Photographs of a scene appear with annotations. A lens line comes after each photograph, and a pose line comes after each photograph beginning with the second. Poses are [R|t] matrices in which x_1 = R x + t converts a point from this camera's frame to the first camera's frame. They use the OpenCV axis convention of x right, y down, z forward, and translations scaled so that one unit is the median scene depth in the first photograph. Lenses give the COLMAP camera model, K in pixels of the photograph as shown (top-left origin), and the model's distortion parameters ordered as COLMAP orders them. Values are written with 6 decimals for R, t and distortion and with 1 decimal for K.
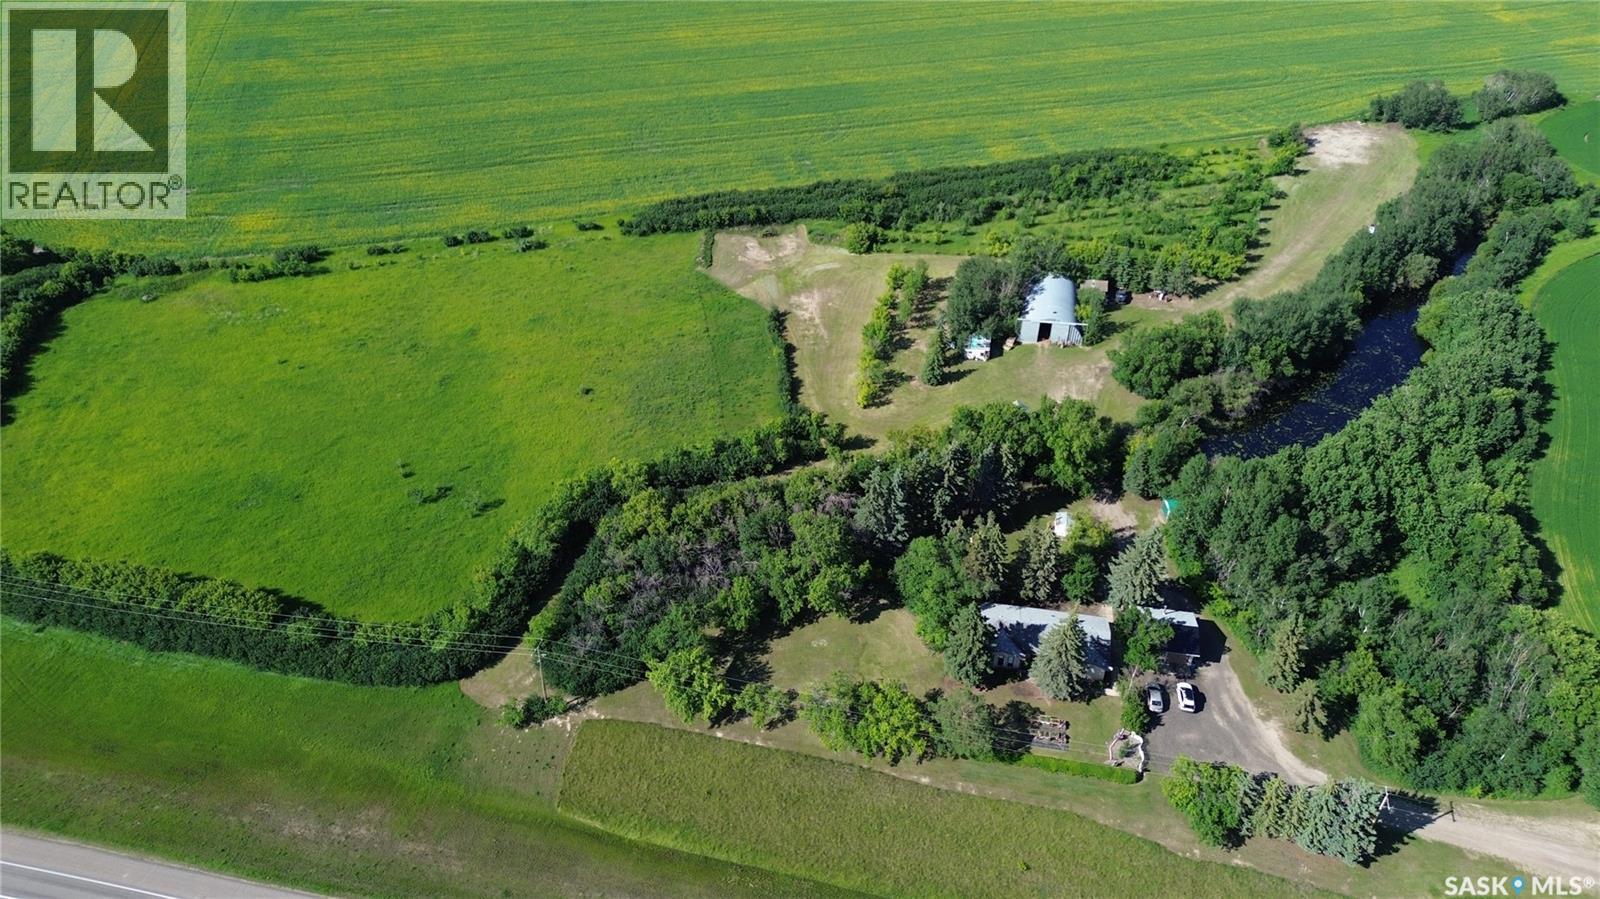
lens RADIAL K [[1125.8, 0, 800.0], [0, 1125.8, 449.5], [0, 0, 1]] dist [0.086843, -0.099231]
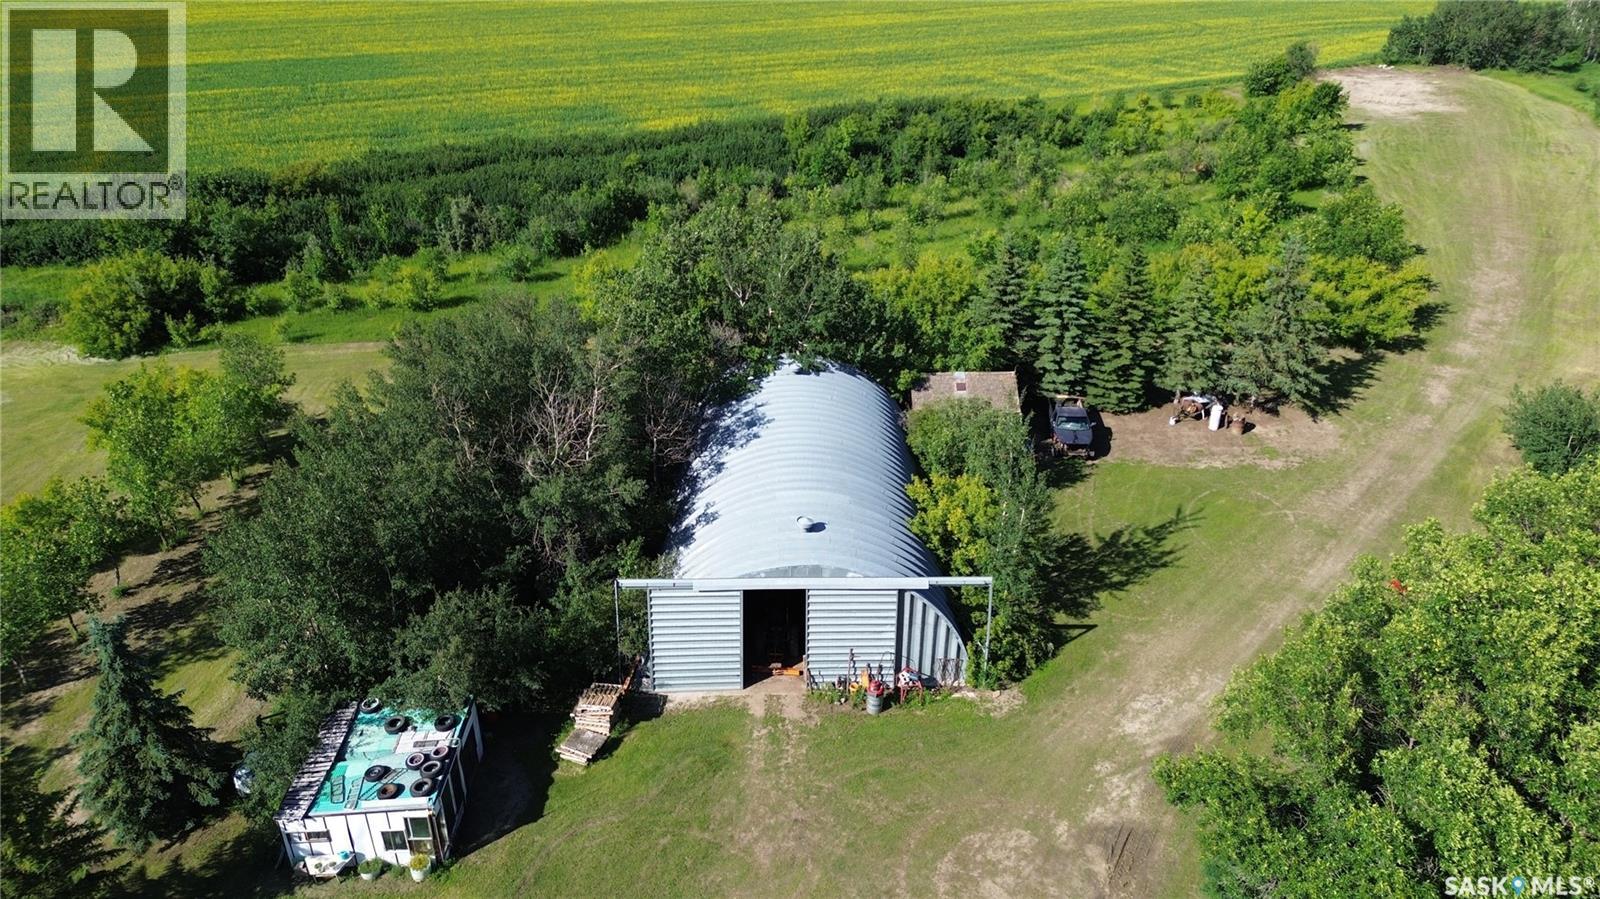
lens RADIAL K [[1125.8, 0, 800.0], [0, 1125.8, 449.5], [0, 0, 1]] dist [0.086843, -0.099231]
pose [[0.981955, -0.086600, 0.168122, 0.180283], [0.111096, 0.983577, -0.142244, -0.100756], [-0.153043, 0.158355, 0.975450, 0.762579]]
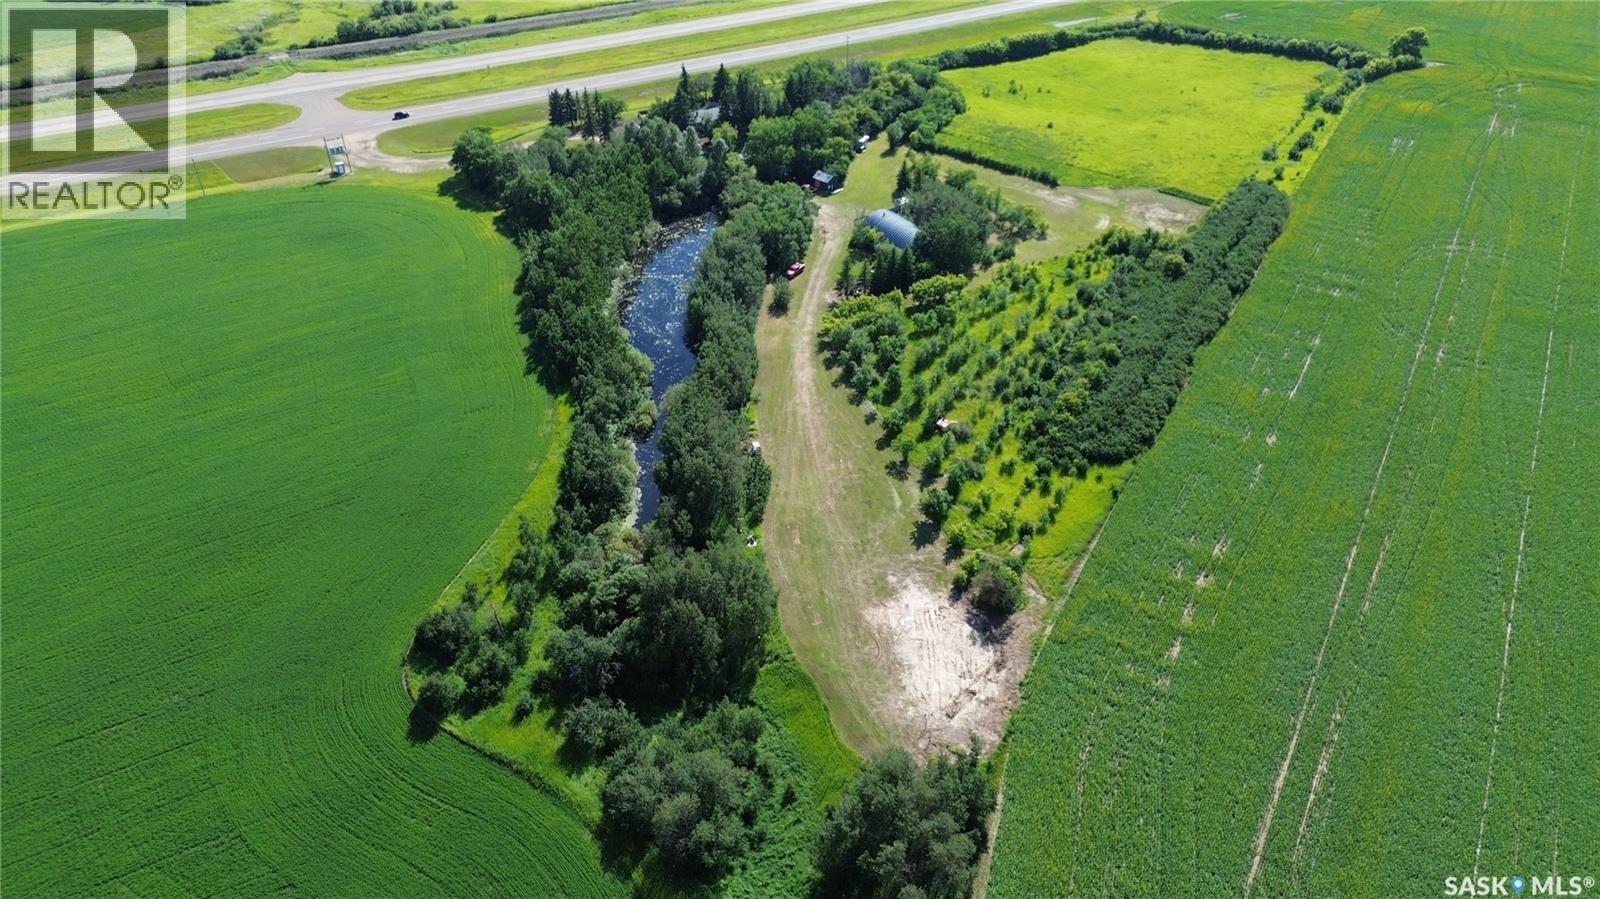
lens RADIAL K [[1125.8, 0, 800.0], [0, 1125.8, 449.5], [0, 0, 1]] dist [0.086843, -0.099231]
pose [[-0.719673, 0.411585, -0.559167, 0.996747], [-0.417089, 0.387567, 0.822088, -0.913479], [0.555074, 0.824857, -0.107254, 1.208173]]
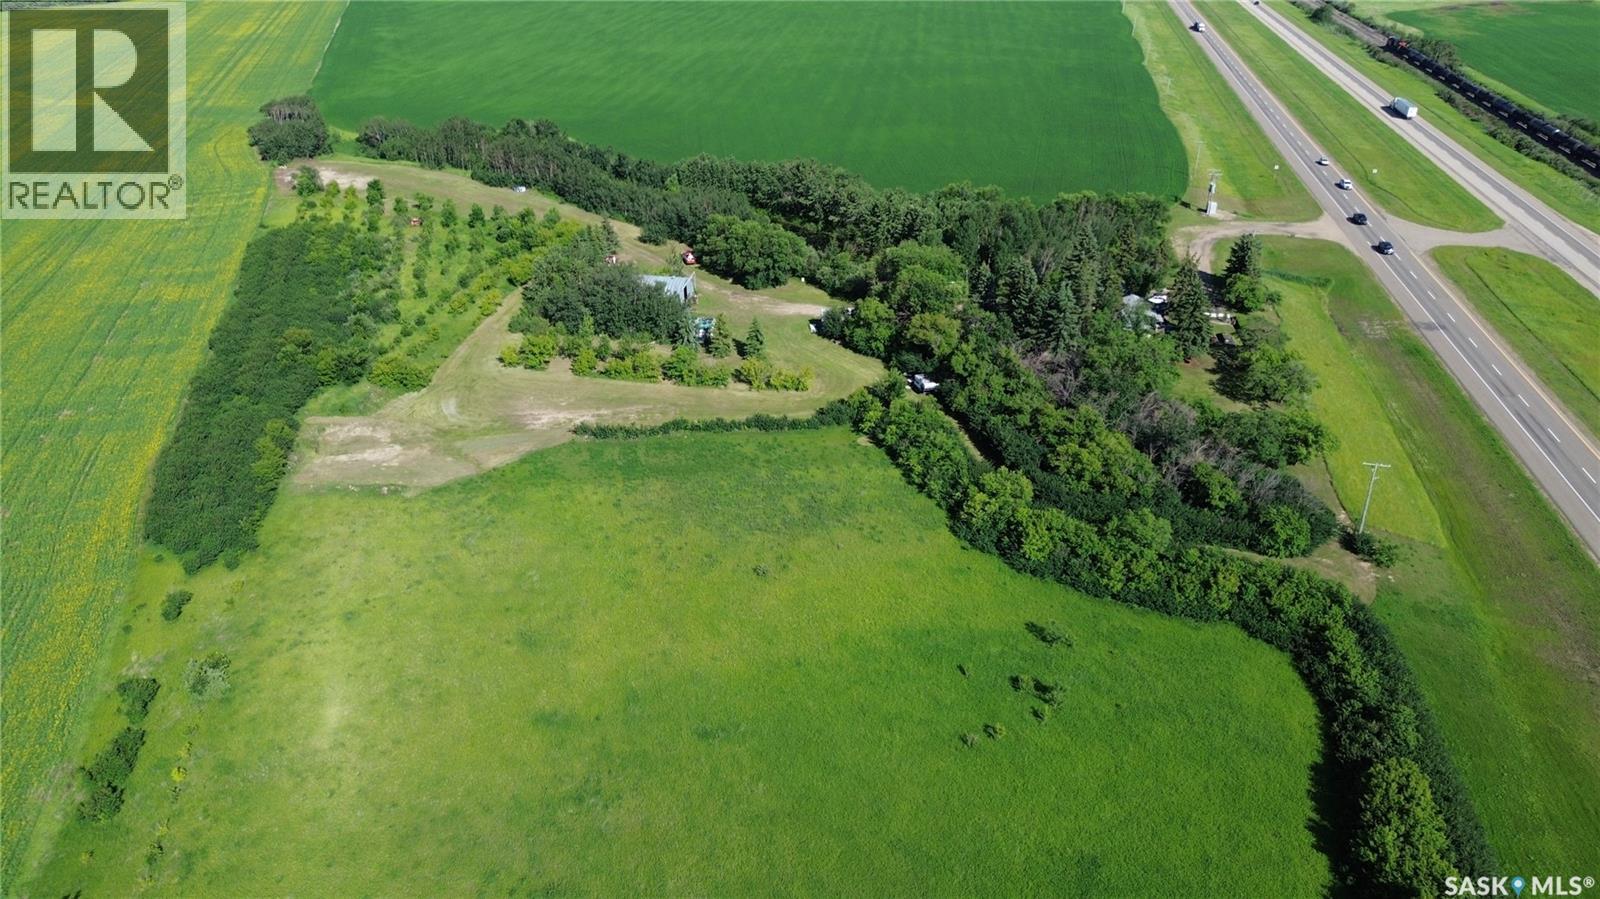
lens RADIAL K [[1125.8, 0, 800.0], [0, 1125.8, 449.5], [0, 0, 1]] dist [0.086843, -0.099231]
pose [[-0.031705, -0.459330, 0.887700, -0.657983], [0.598519, 0.702577, 0.384917, -0.301674], [-0.800481, 0.543509, 0.252642, 0.701665]]
